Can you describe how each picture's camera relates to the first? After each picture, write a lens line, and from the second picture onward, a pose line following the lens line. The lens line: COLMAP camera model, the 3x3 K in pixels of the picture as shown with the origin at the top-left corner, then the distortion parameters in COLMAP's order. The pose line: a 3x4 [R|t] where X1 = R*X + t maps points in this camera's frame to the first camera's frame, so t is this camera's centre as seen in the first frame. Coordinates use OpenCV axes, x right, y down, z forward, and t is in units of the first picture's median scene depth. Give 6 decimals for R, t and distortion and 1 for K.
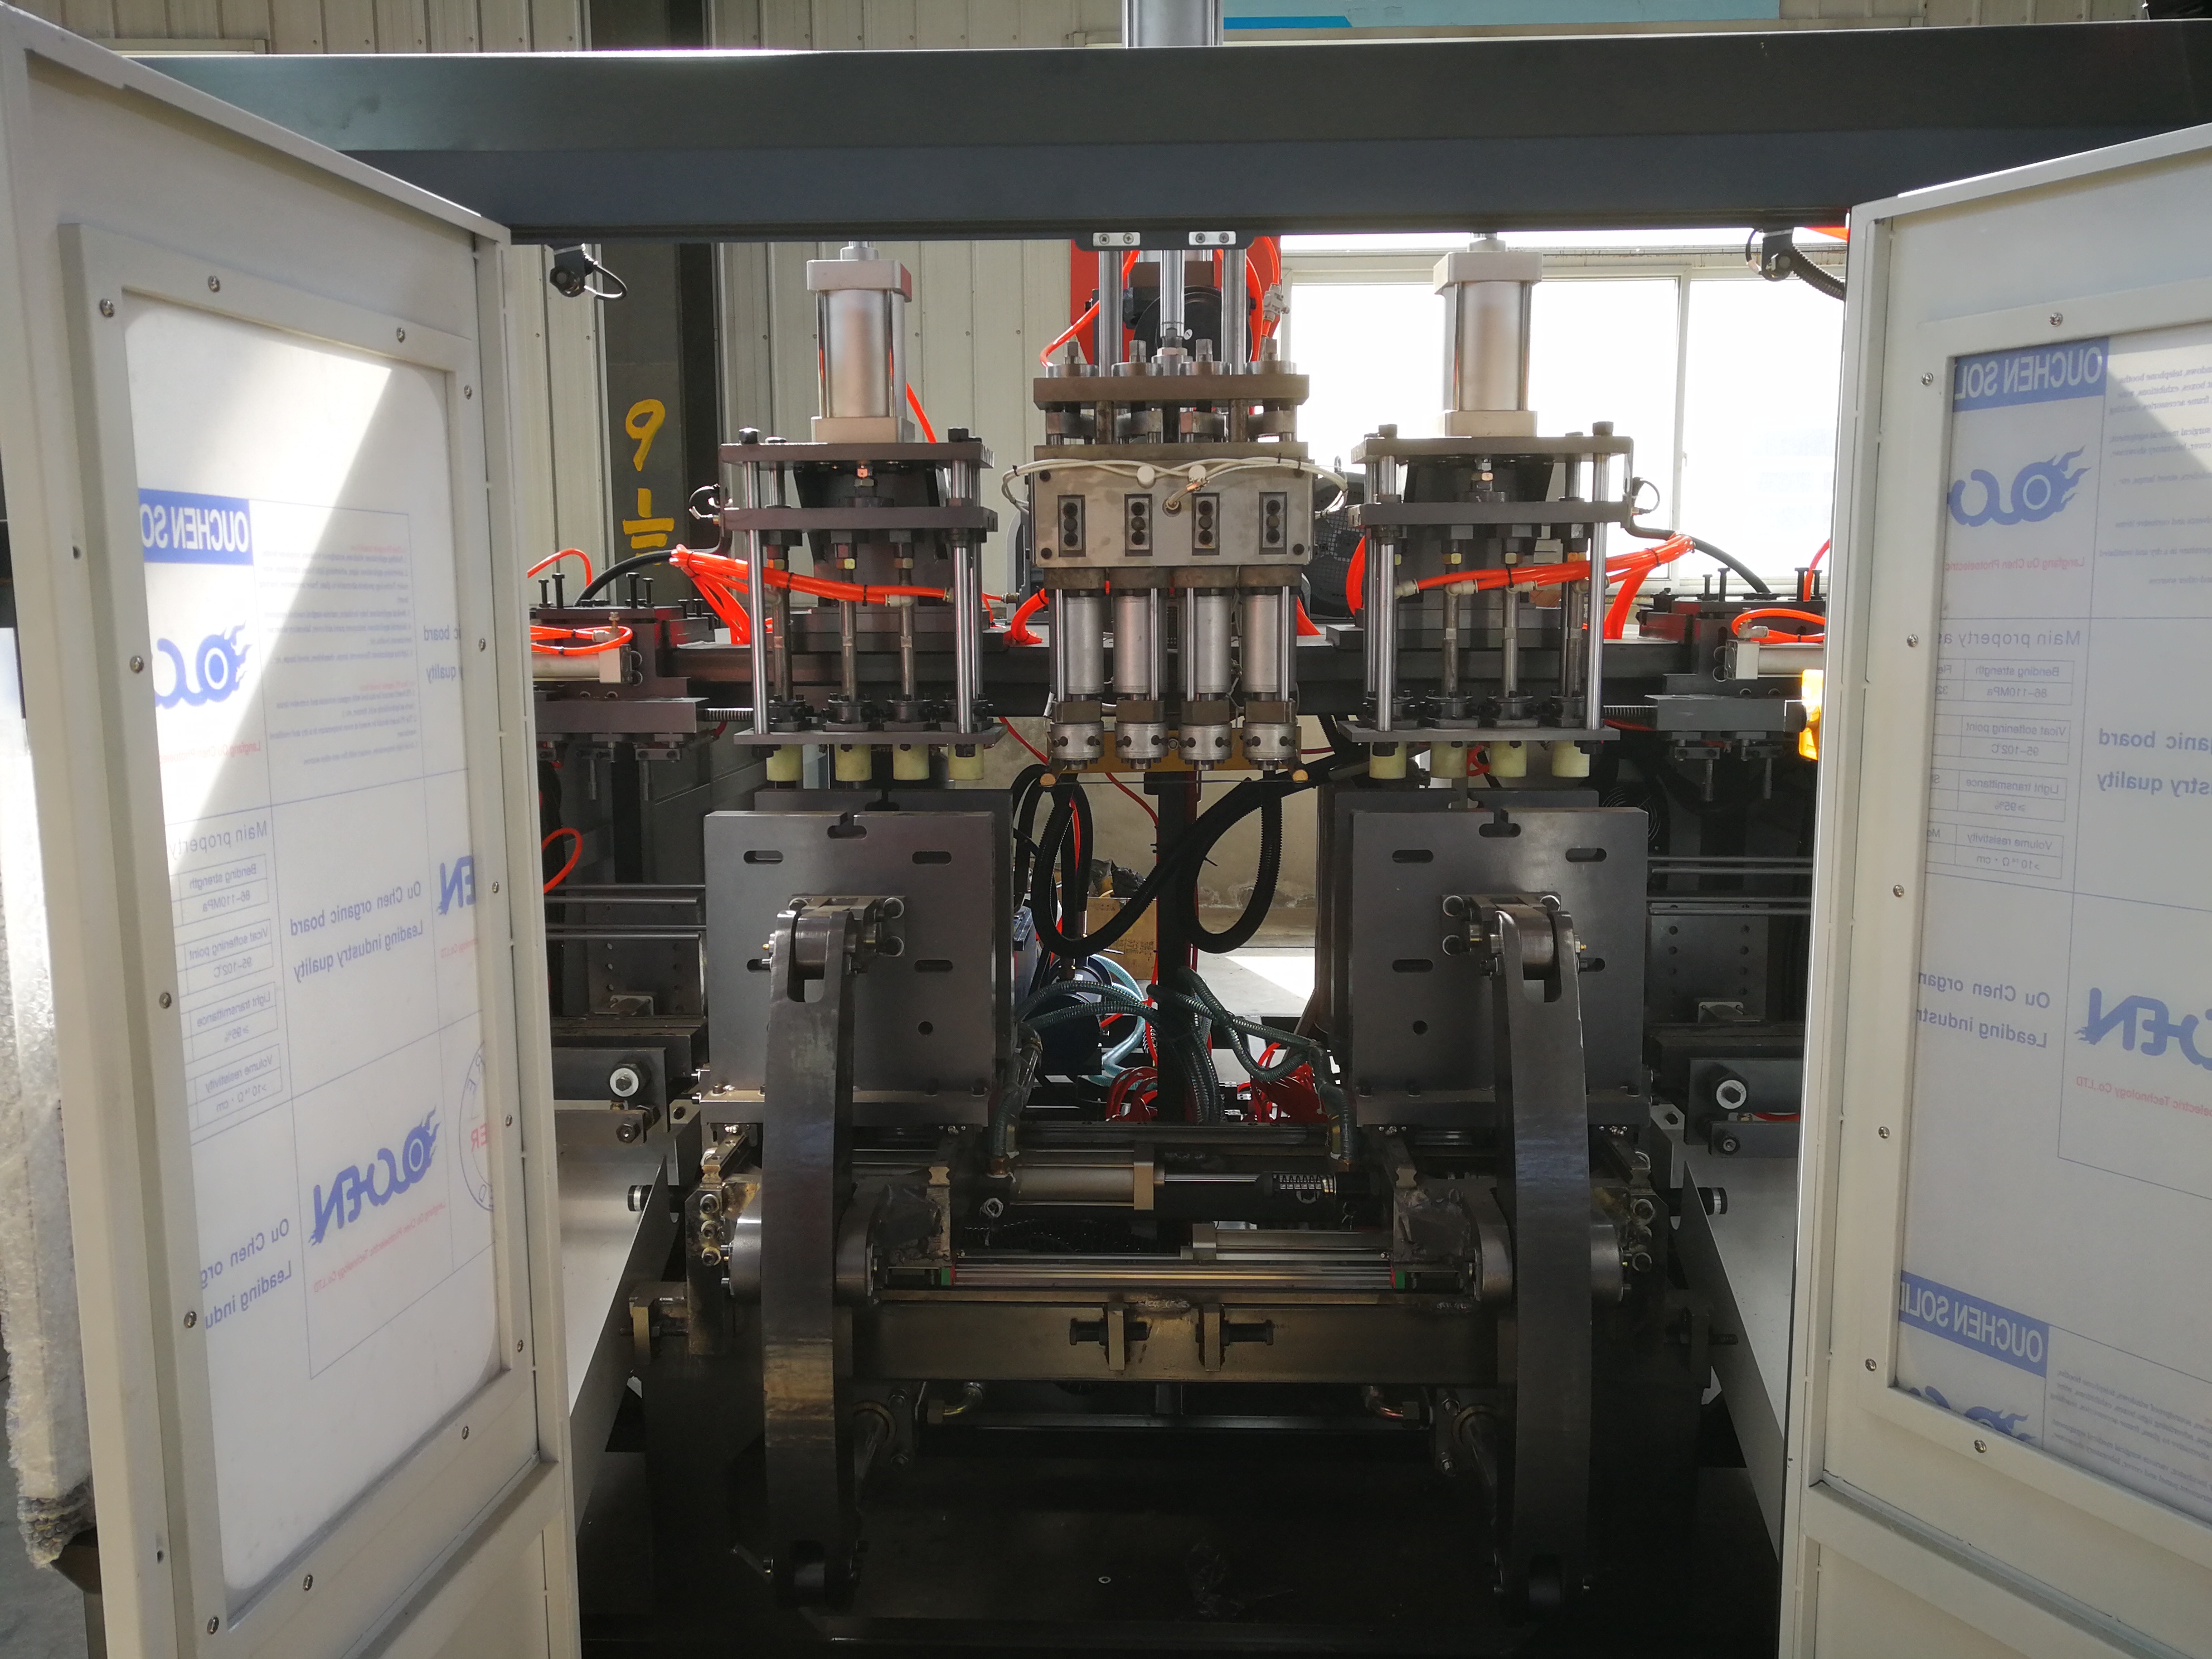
lens RADIAL K [[1754.7, 0, 1106.0], [0, 1754.7, 829.5], [0, 0, 1]] dist [-0.002287, -0.002688]
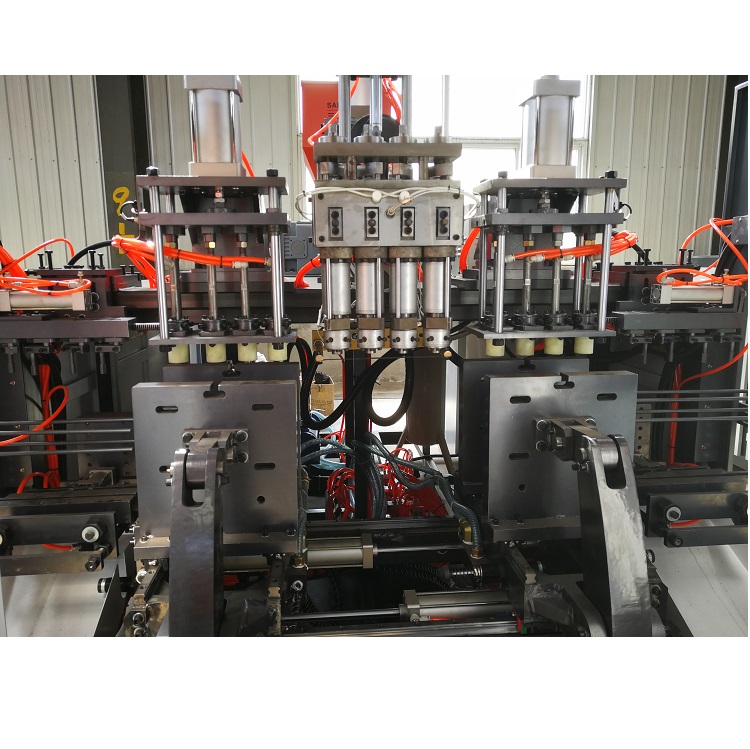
lens RADIAL K [[610.6, 0, 374.8], [0, 610.6, 365.2], [0, 0, 1]] dist [-0.044125, 0.116304]
pose [[0.992277, -0.019991, 0.122423, -0.058324], [0.016577, 0.999446, 0.028845, -0.041549], [-0.122931, -0.026593, 0.992059, 0.348441]]
